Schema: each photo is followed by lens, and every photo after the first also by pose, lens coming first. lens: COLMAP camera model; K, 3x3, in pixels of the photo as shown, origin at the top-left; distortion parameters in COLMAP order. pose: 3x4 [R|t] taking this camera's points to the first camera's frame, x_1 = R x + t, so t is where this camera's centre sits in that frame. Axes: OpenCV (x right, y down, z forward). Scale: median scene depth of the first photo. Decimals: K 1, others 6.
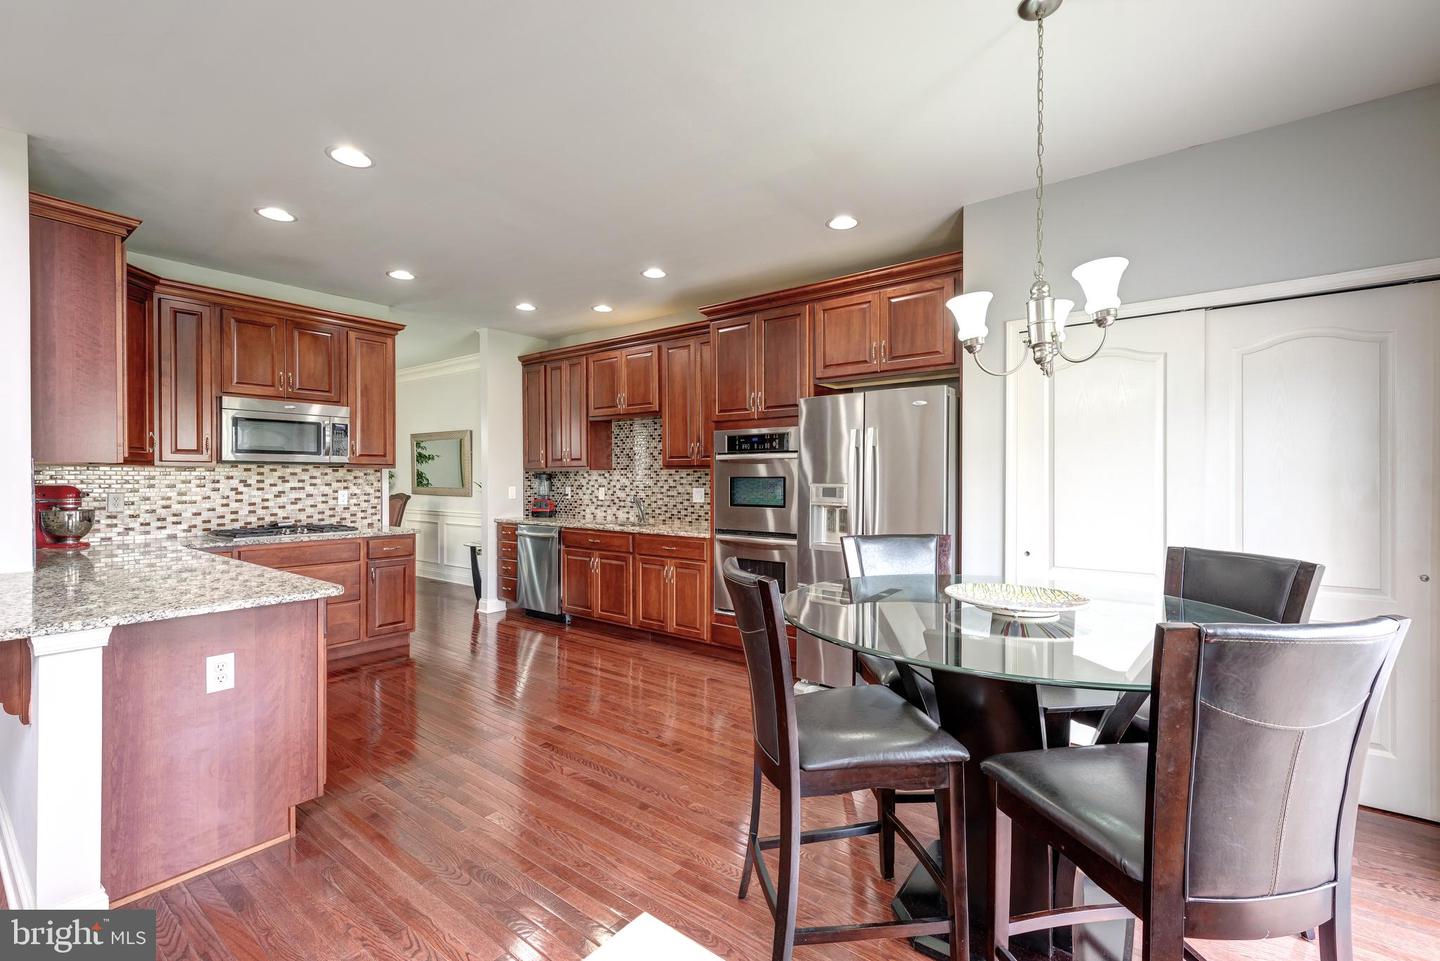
lens RADIAL K [[628.9, 0, 725.3], [0, 628.9, 489.6], [0, 0, 1]] dist [0.000149, 0.000981]
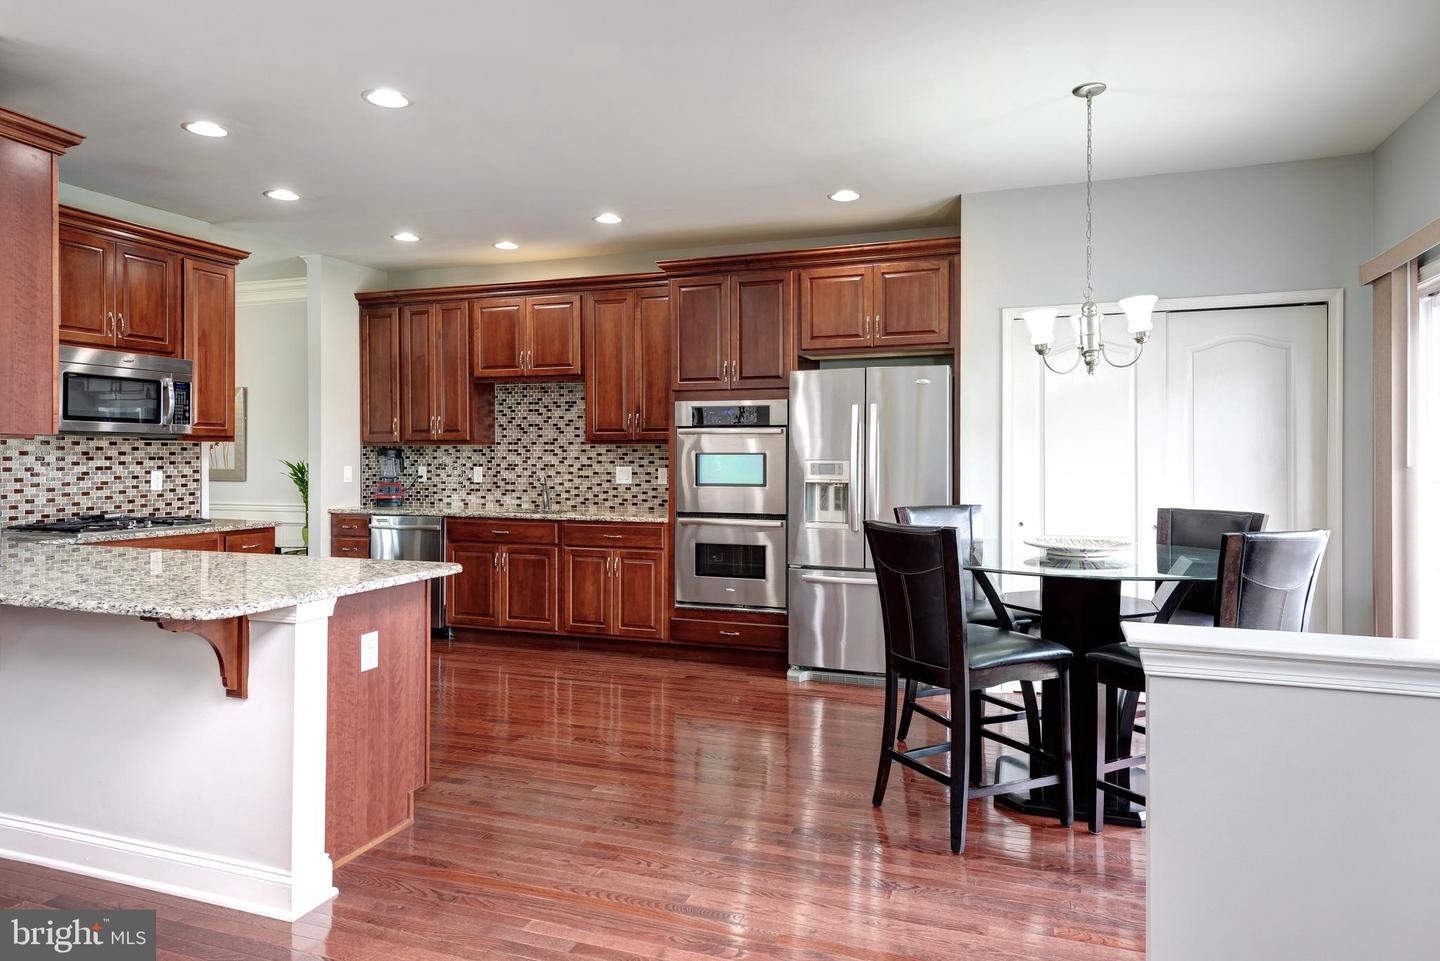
lens RADIAL K [[912.2, 0, 717.4], [0, 912.2, 466.7], [0, 0, 1]] dist [0.015533, -0.003290]
pose [[0.958707, -0.002963, 0.284380, -0.311699], [0.004840, 0.999971, -0.005899, 0.006417], [-0.284354, 0.007032, 0.958694, -0.238053]]
